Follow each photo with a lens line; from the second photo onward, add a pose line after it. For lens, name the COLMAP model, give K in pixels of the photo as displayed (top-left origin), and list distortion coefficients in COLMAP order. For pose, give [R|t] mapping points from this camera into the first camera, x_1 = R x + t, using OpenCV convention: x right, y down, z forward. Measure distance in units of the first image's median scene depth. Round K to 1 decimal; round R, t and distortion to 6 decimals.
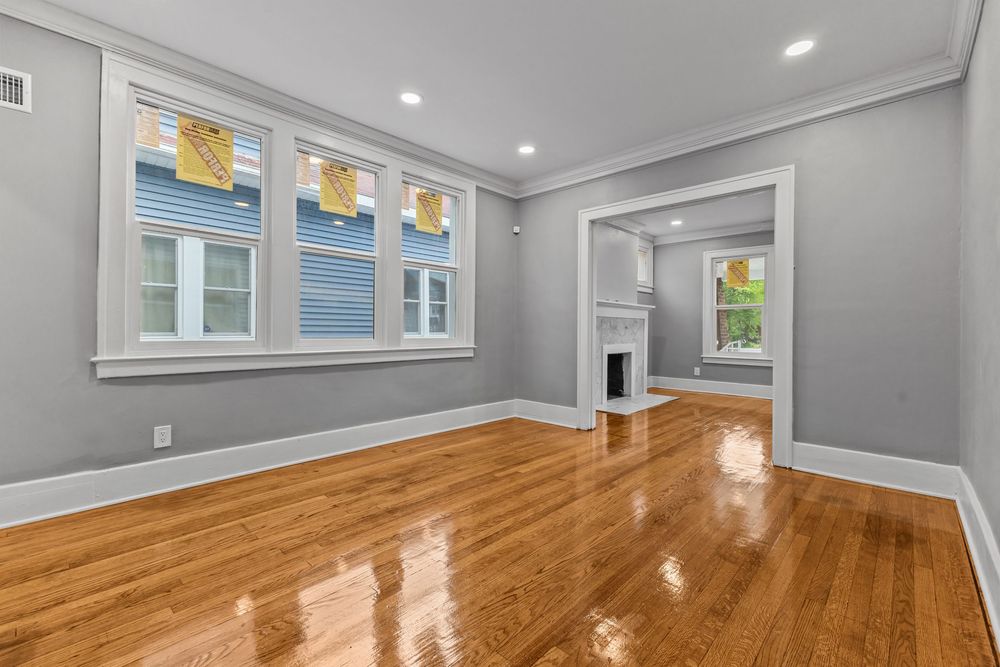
lens RADIAL K [[431.2, 0, 497.5], [0, 431.2, 329.7], [0, 0, 1]] dist [0.002533, -0.000043]
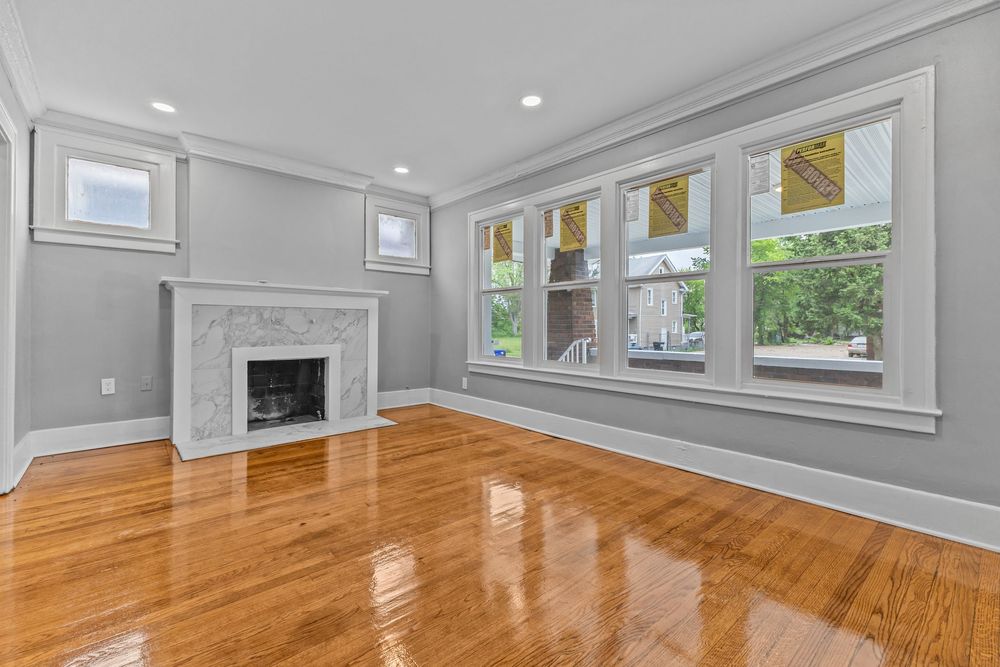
lens RADIAL K [[431.2, 0, 497.5], [0, 431.2, 329.7], [0, 0, 1]] dist [0.002533, -0.000043]
pose [[0.994534, -0.006120, -0.104229, 0.712831], [0.007034, 0.999940, 0.008407, 0.003622], [0.104172, -0.009094, 0.994518, 0.361744]]
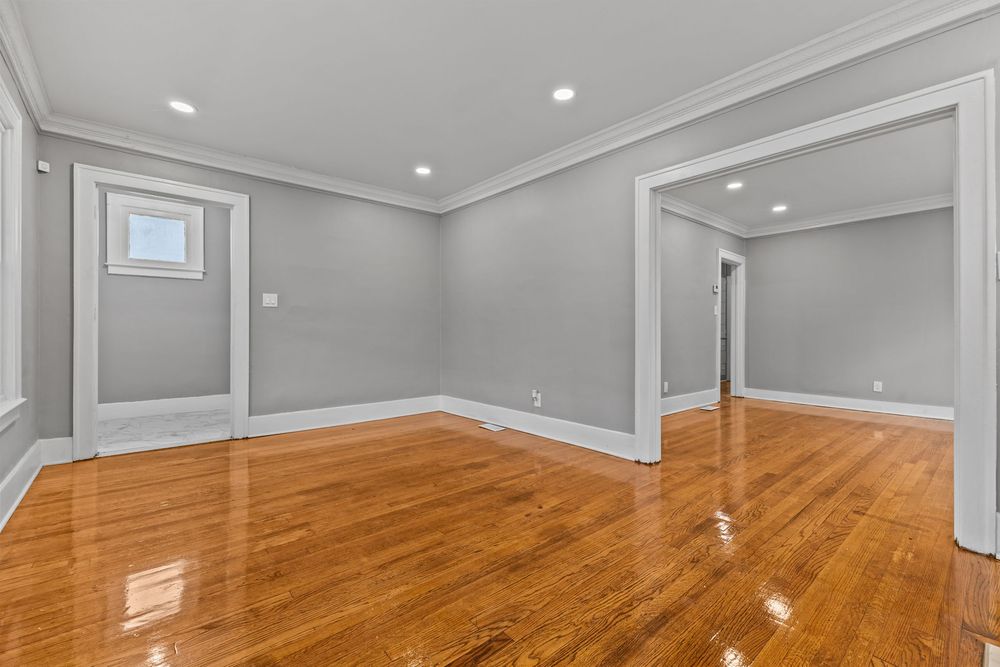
lens RADIAL K [[431.2, 0, 497.5], [0, 431.2, 329.7], [0, 0, 1]] dist [0.002533, -0.000043]
pose [[-0.993037, -0.013432, 0.117036, 0.499075], [-0.013685, 0.999905, -0.001360, 0.000831], [-0.117006, -0.002953, -0.993127, 1.142701]]
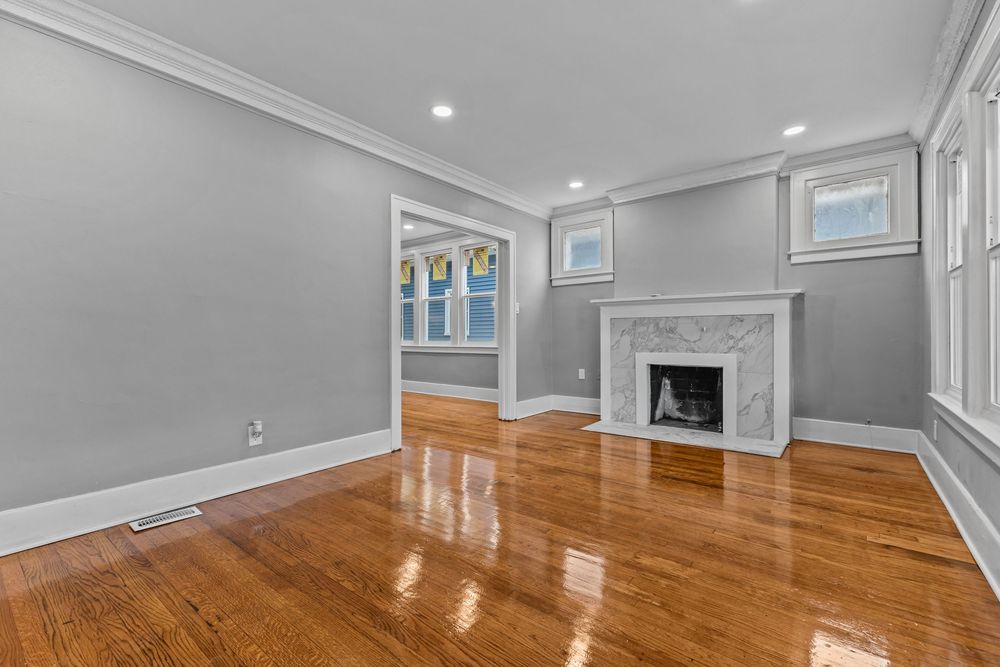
lens RADIAL K [[431.2, 0, 498.3], [0, 431.2, 341.7], [0, 0, 1]] dist [0.002022, 0.000451]
pose [[0.078026, 0.006661, -0.996929, 1.024980], [0.005759, 0.999958, 0.007132, 0.006873], [0.996935, -0.006298, 0.077984, 0.659205]]
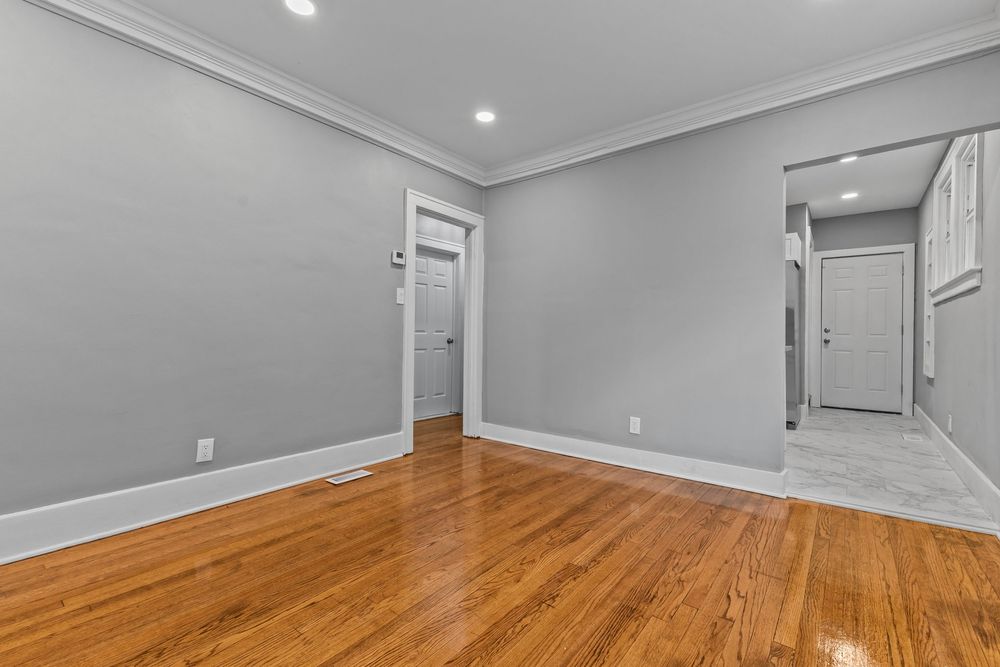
lens RADIAL K [[445.5, 0, 497.3], [0, 445.5, 332.1], [0, 0, 1]] dist [0.000272, -0.000054]
pose [[-0.996672, -0.015082, -0.080111, 0.008551], [-0.014474, 0.999862, -0.008170, -0.001377], [0.080223, -0.006983, -0.996752, 0.669292]]
